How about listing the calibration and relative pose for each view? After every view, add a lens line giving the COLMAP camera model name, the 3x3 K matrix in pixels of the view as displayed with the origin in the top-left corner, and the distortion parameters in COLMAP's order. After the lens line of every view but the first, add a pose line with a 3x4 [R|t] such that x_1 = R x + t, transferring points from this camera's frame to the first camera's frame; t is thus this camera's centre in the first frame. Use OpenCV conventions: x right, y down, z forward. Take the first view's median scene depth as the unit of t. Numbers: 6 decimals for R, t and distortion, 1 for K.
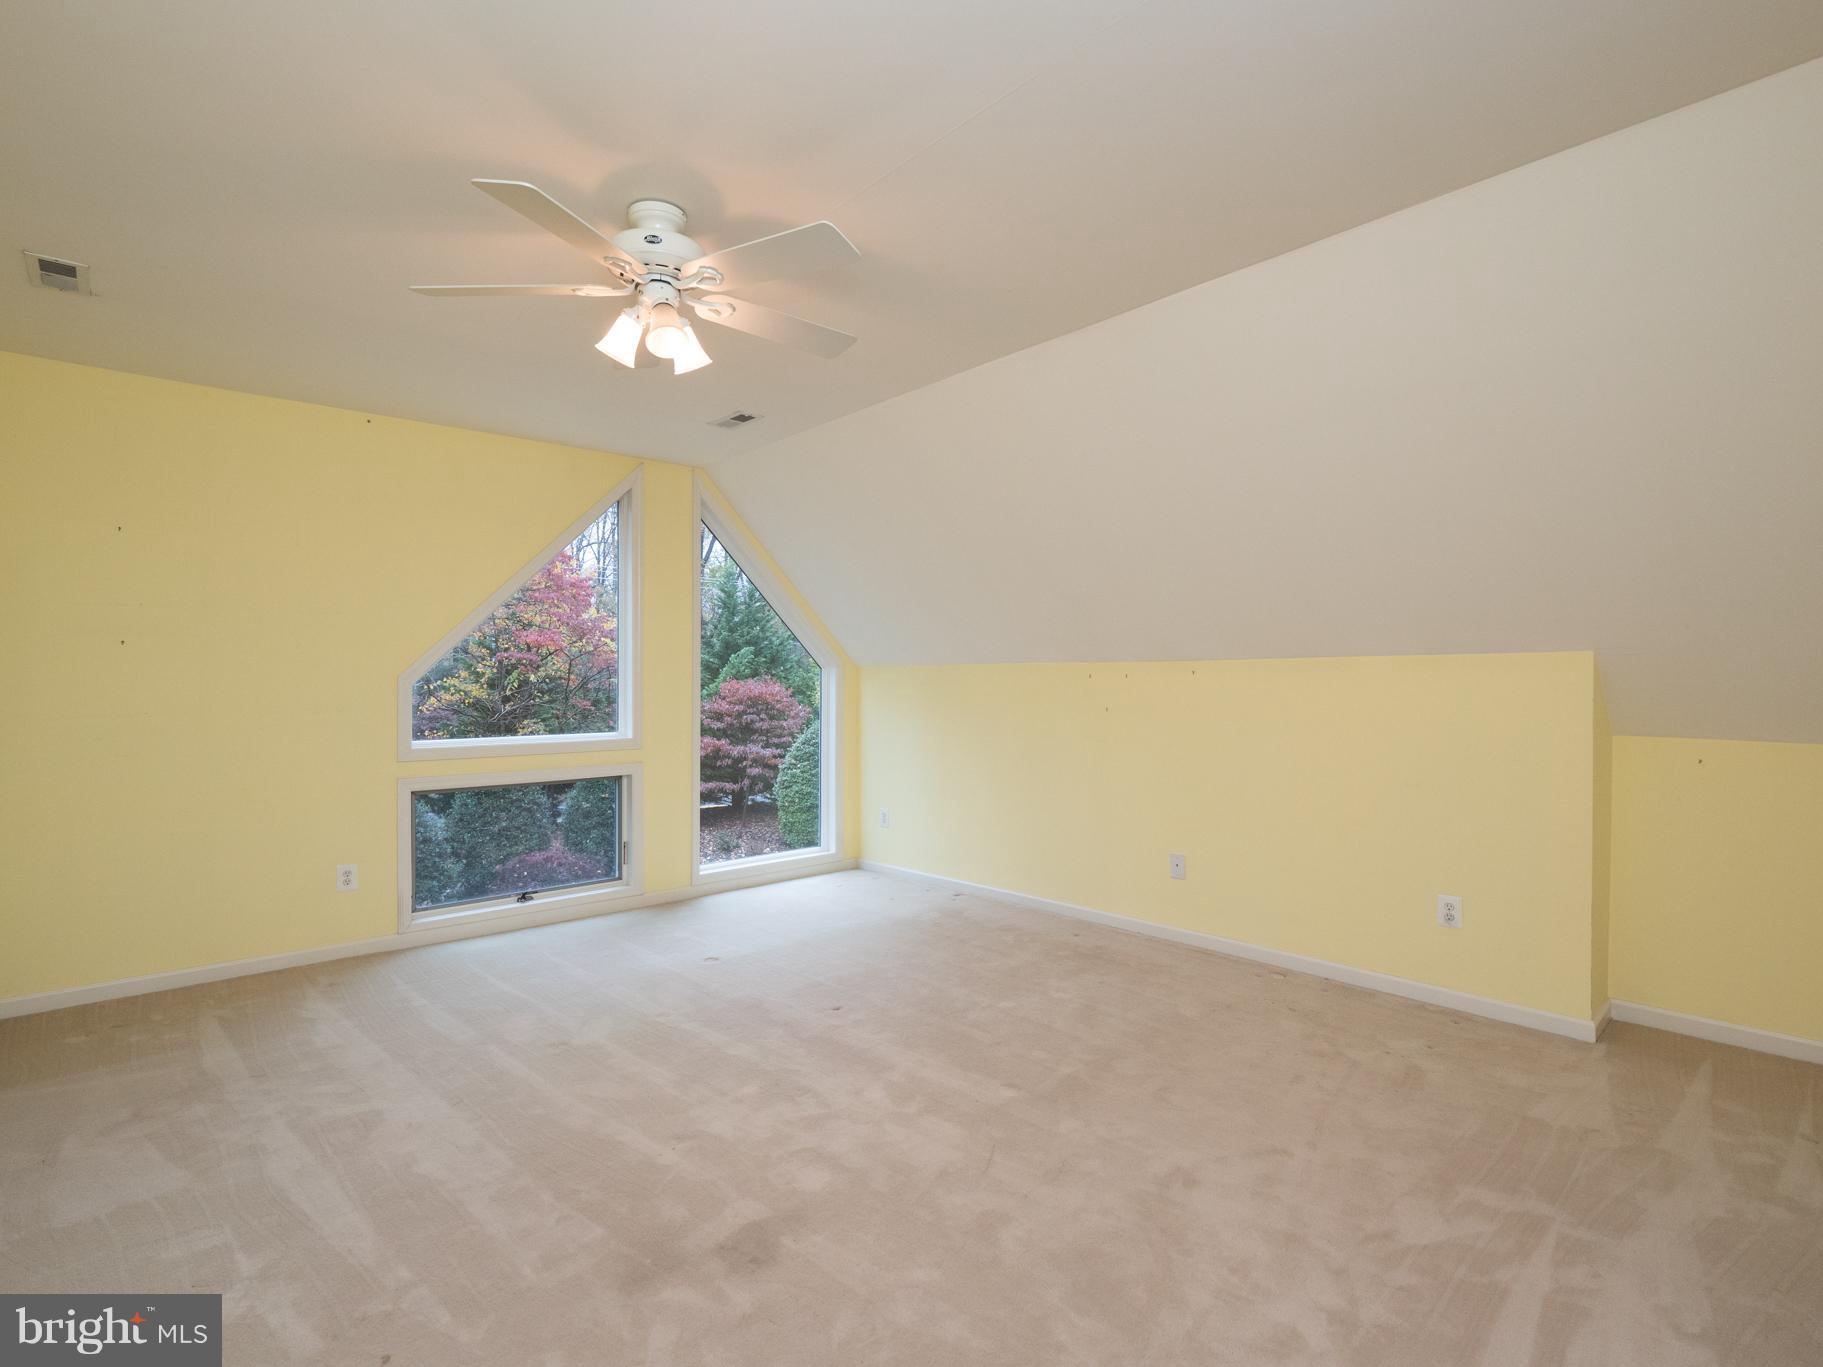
lens RADIAL K [[909.8, 0, 909.1], [0, 909.8, 673.7], [0, 0, 1]] dist [0.001806, -0.009193]
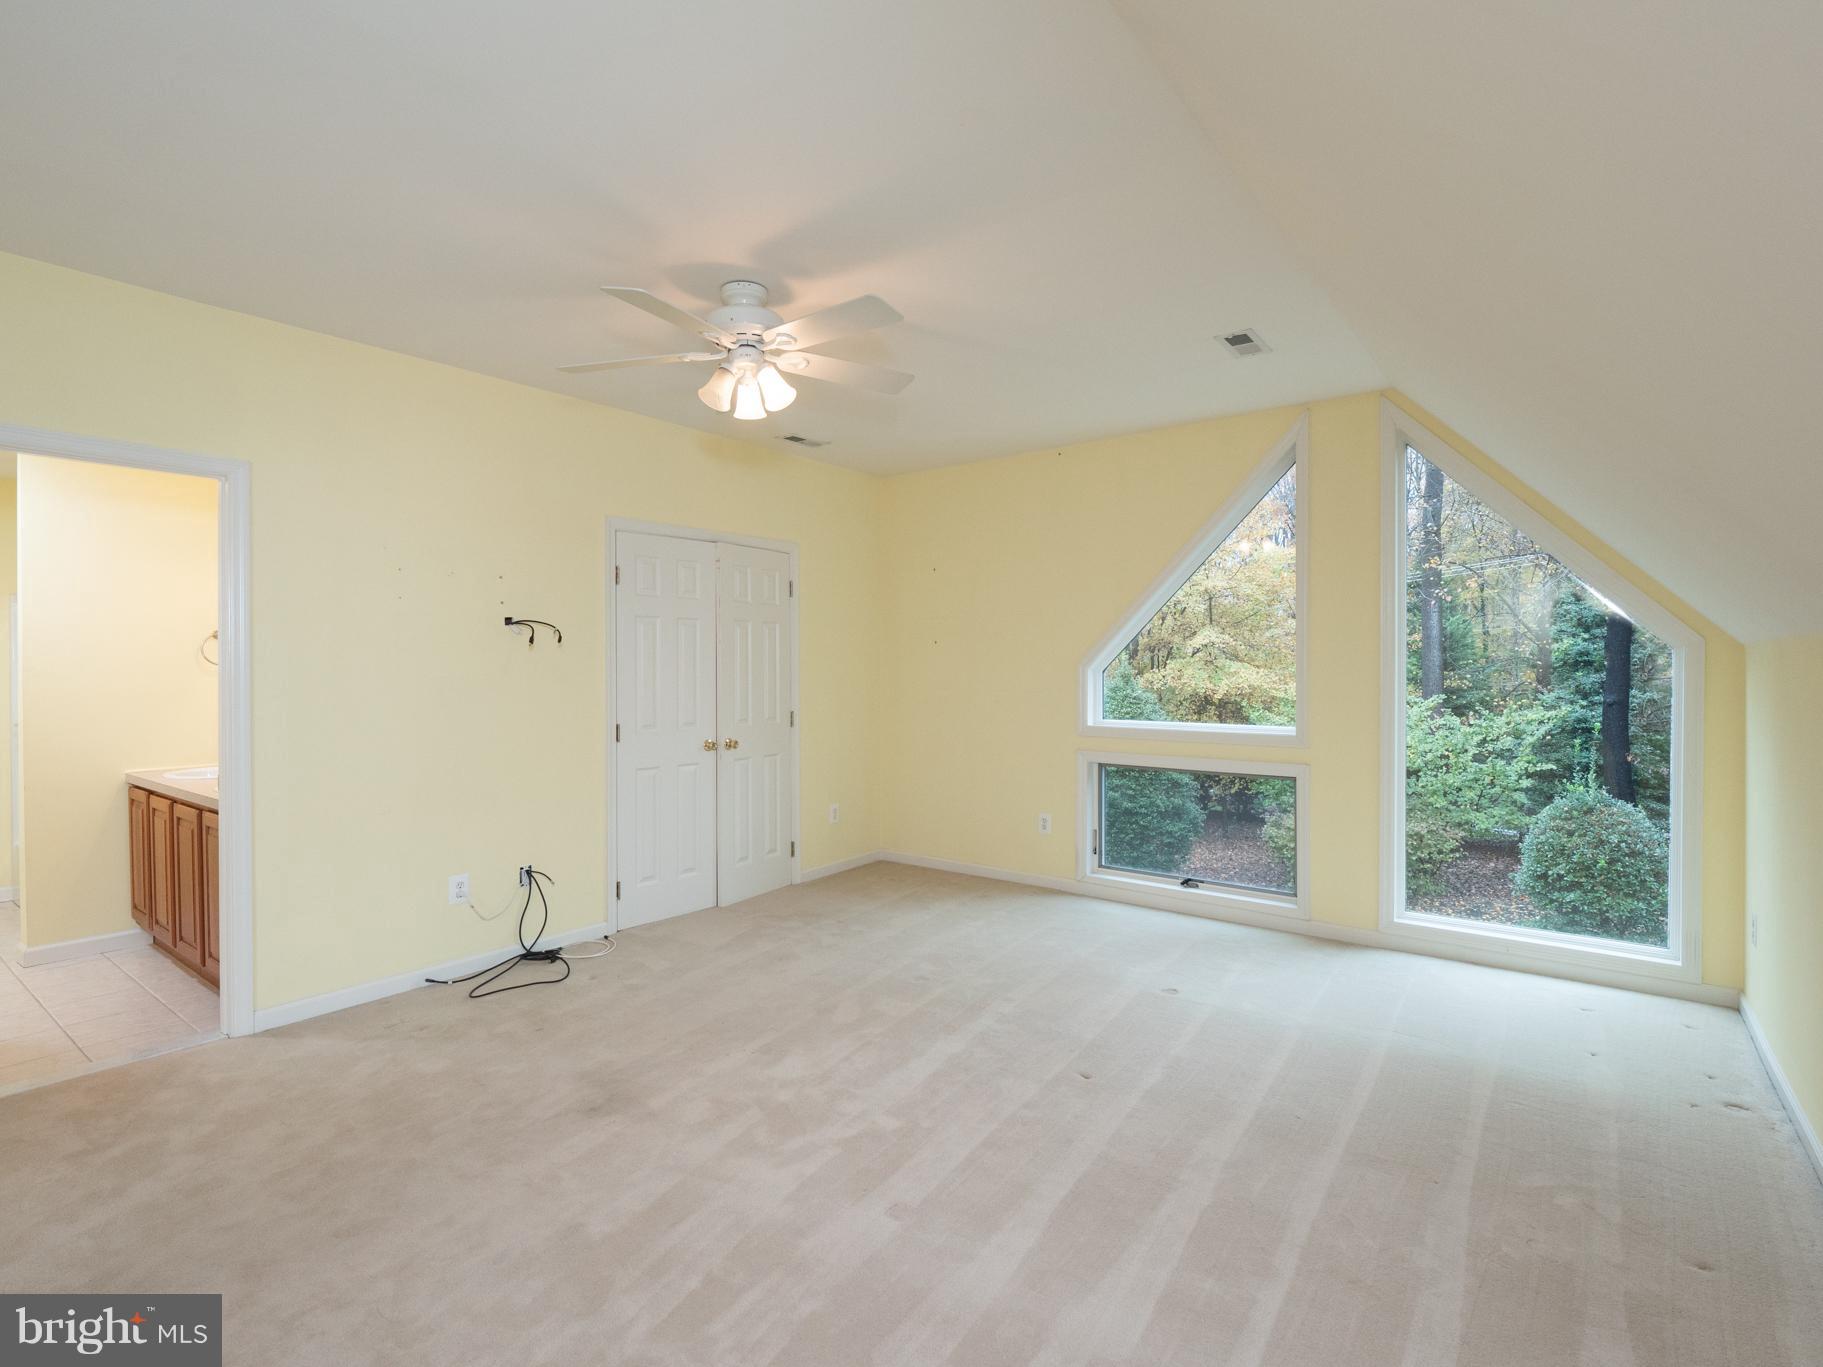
lens RADIAL K [[909.8, 0, 909.1], [0, 909.8, 673.7], [0, 0, 1]] dist [0.001806, -0.009193]
pose [[0.141096, 0.011323, -0.989931, 0.552967], [0.012819, 0.999830, 0.013264, -0.003461], [0.989913, -0.014561, 0.140927, 0.581463]]
